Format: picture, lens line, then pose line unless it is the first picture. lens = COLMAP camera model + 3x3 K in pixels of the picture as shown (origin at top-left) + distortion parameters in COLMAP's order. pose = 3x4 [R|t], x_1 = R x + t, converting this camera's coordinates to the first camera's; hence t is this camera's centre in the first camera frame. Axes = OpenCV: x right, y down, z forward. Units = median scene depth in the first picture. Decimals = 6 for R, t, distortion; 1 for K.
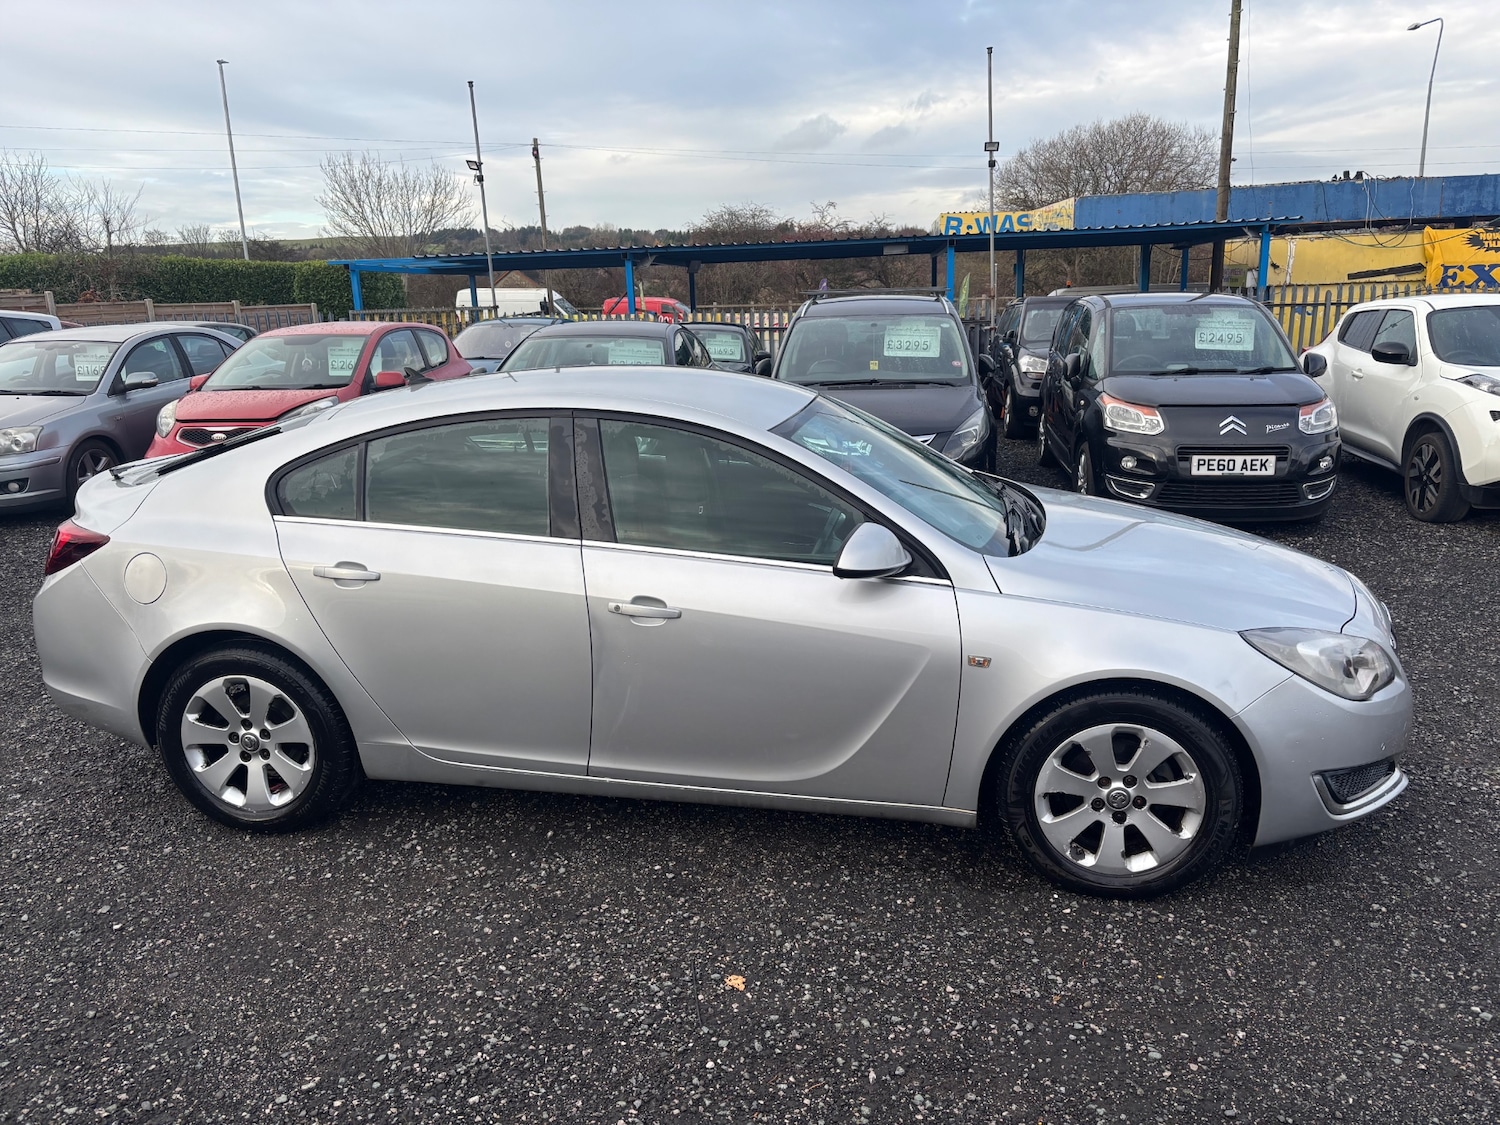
lens RADIAL K [[1166.8, 0, 750.0], [0, 1166.8, 562.5], [0, 0, 1]] dist [0.060871, -0.082160]
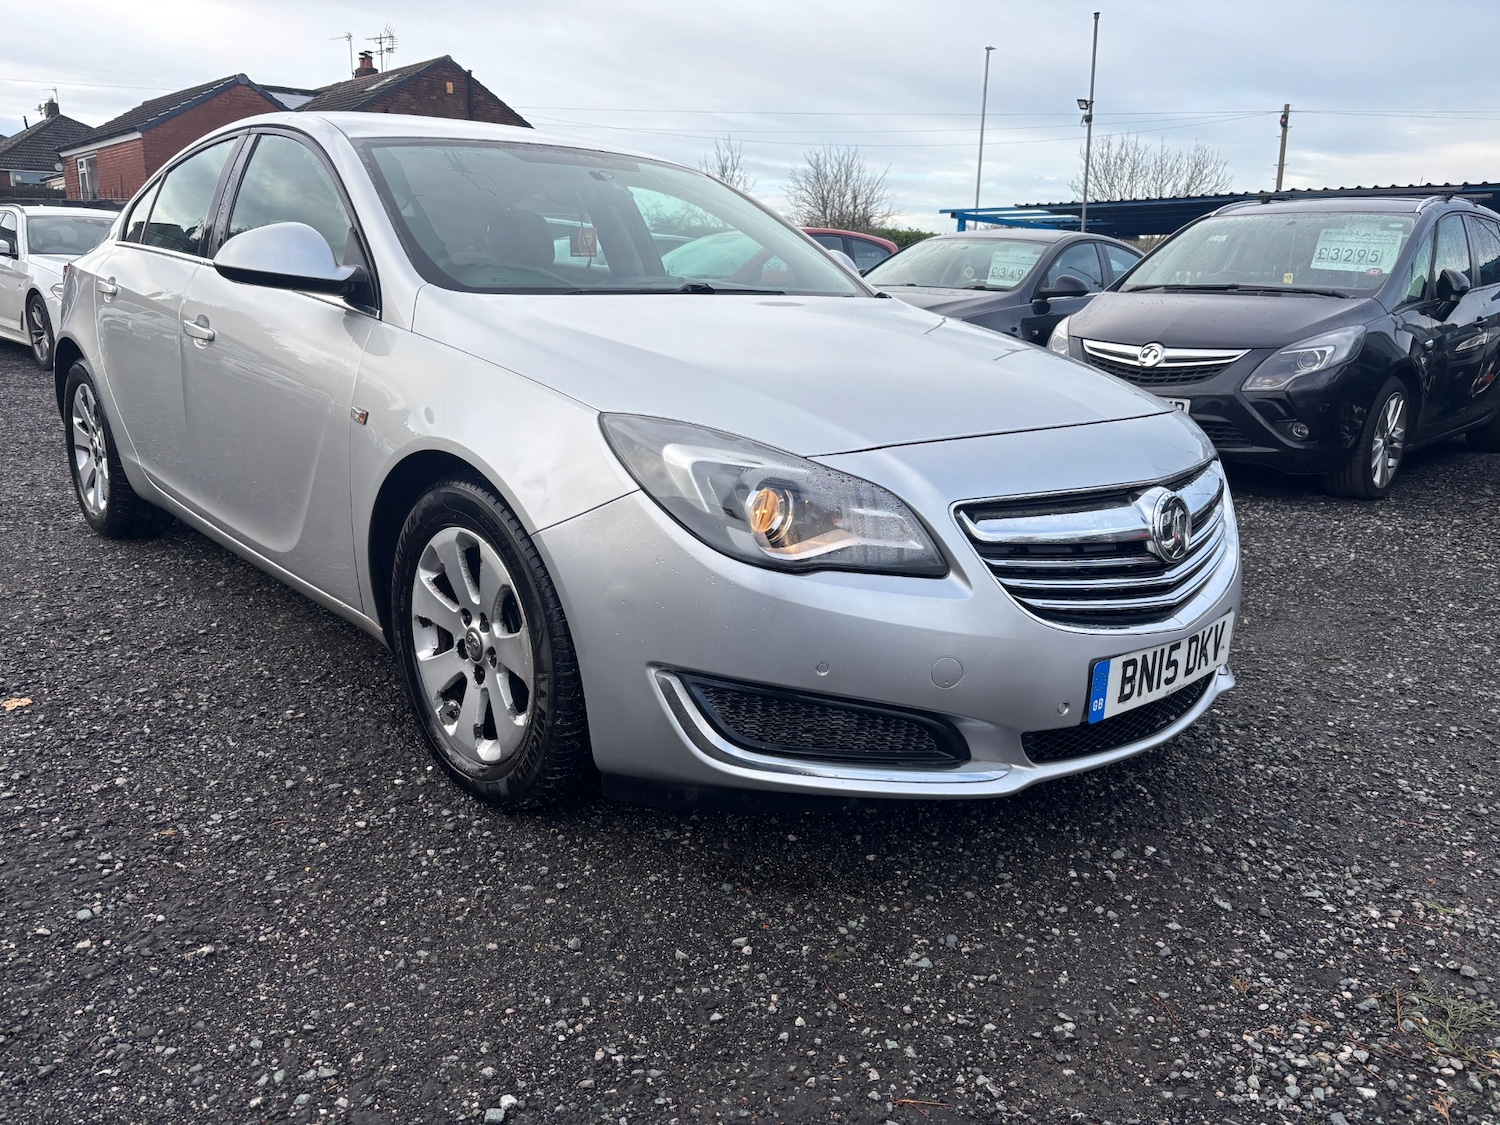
lens RADIAL K [[1149.0, 0, 749.5], [0, 1149.0, 587.0], [0, 0, 1]] dist [0.036415, -0.036401]
pose [[0.778513, 0.202673, -0.594004, 0.182158], [-0.195146, 0.977682, 0.077821, 0.018783], [0.596519, 0.055333, 0.800689, 0.123064]]
